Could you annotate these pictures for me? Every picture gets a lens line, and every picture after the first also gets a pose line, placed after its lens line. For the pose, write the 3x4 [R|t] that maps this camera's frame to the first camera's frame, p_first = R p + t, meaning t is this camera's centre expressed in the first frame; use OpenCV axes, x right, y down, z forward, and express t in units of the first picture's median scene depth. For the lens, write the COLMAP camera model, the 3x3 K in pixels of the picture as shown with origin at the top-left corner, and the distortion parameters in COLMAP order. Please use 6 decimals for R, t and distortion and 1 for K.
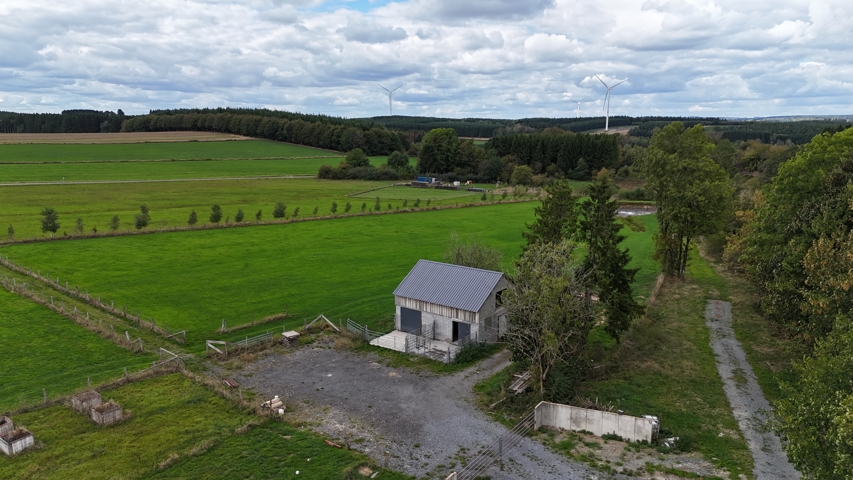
lens RADIAL K [[617.4, 0, 426.4], [0, 617.4, 239.2], [0, 0, 1]] dist [0.079929, -0.066807]
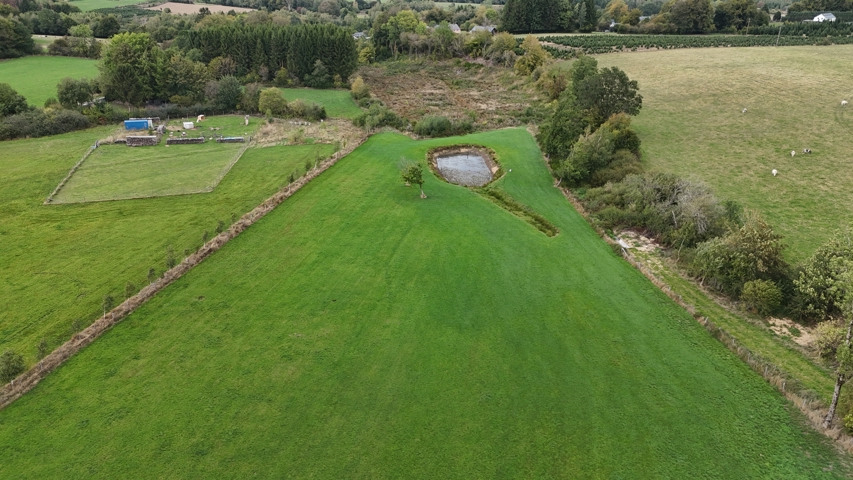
lens RADIAL K [[617.4, 0, 423.2], [0, 617.4, 239.4], [0, 0, 1]] dist [0.079929, -0.066807]
pose [[0.850007, -0.221602, 0.477892, -0.373630], [0.103584, 0.959811, 0.260830, -0.490651], [-0.516487, -0.172206, 0.838801, 0.934936]]
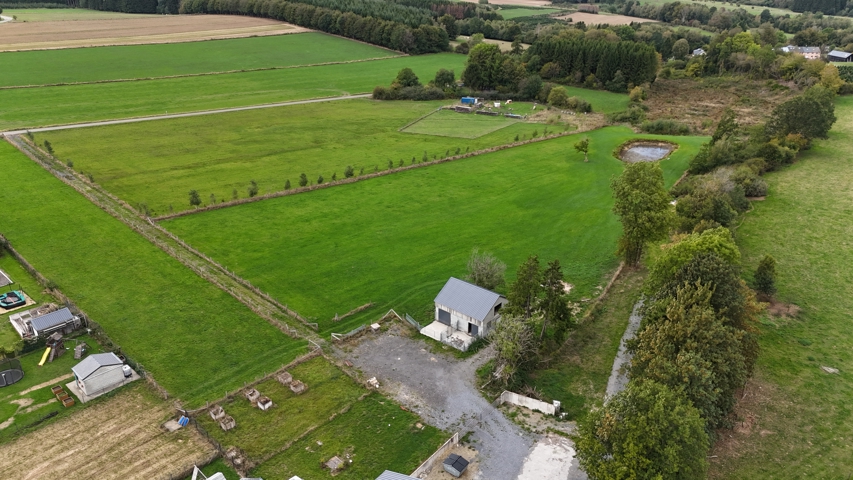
lens RADIAL K [[617.4, 0, 426.1], [0, 617.4, 234.9], [0, 0, 1]] dist [0.079929, -0.066807]
pose [[0.996952, 0.025477, -0.073746, 0.040249], [-0.008565, 0.975211, 0.221113, -0.426725], [0.077551, -0.219808, 0.972456, -0.551006]]
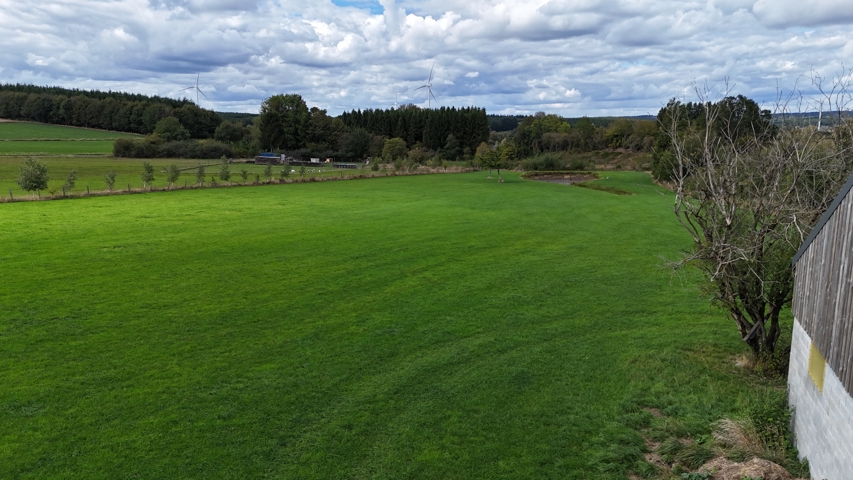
lens RADIAL K [[617.4, 0, 426.8], [0, 617.4, 240.0], [0, 0, 1]] dist [0.079929, -0.066807]
pose [[0.958023, -0.055403, 0.281288, -0.159902], [0.056019, 0.998413, 0.005857, 0.046825], [-0.281166, 0.010146, 0.959606, 0.868901]]
